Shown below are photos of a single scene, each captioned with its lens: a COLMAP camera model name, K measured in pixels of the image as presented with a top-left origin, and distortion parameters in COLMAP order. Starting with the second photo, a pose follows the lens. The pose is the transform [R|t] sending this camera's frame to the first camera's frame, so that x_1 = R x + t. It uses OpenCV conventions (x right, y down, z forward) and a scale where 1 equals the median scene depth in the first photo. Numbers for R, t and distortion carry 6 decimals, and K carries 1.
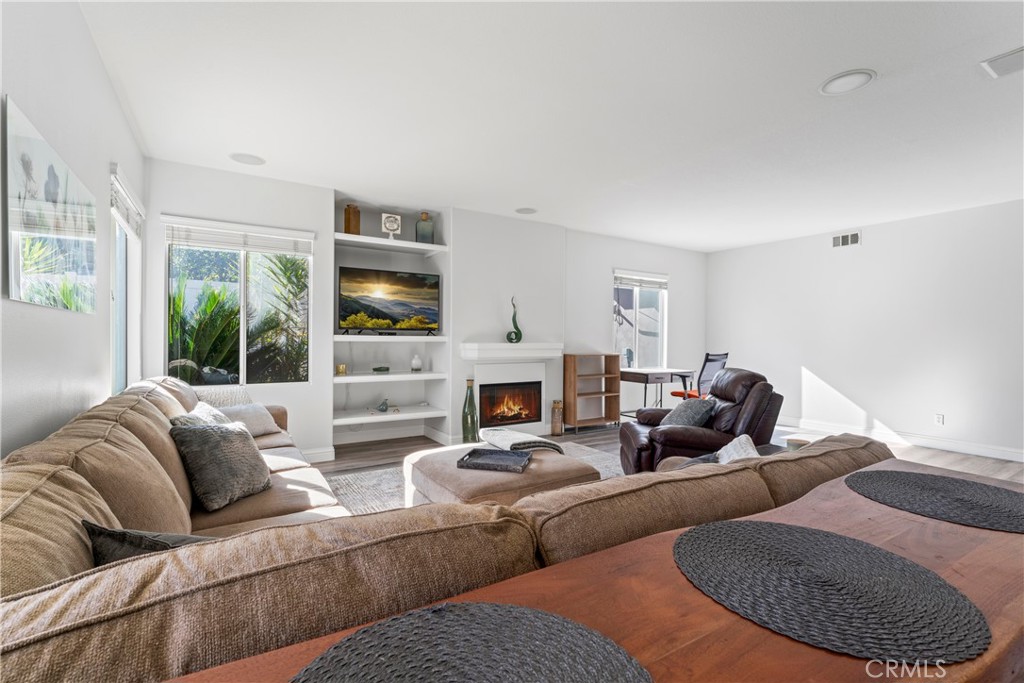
lens RADIAL K [[467.4, 0, 509.6], [0, 467.4, 344.1], [0, 0, 1]] dist [0.002677, 0.000179]
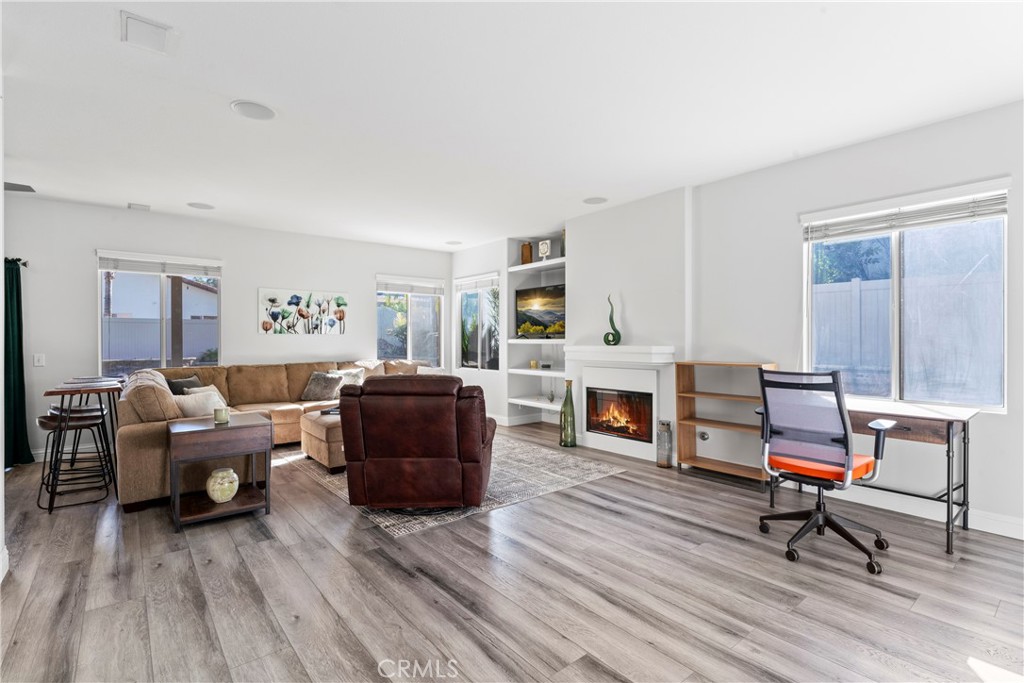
lens RADIAL K [[467.4, 0, 510.0], [0, 467.4, 342.1], [0, 0, 1]] dist [0.002677, 0.000179]
pose [[0.131941, -0.001265, -0.991257, 0.937626], [-0.002143, 0.999996, -0.001562, -0.008120], [0.991255, 0.002331, 0.131937, 0.735318]]
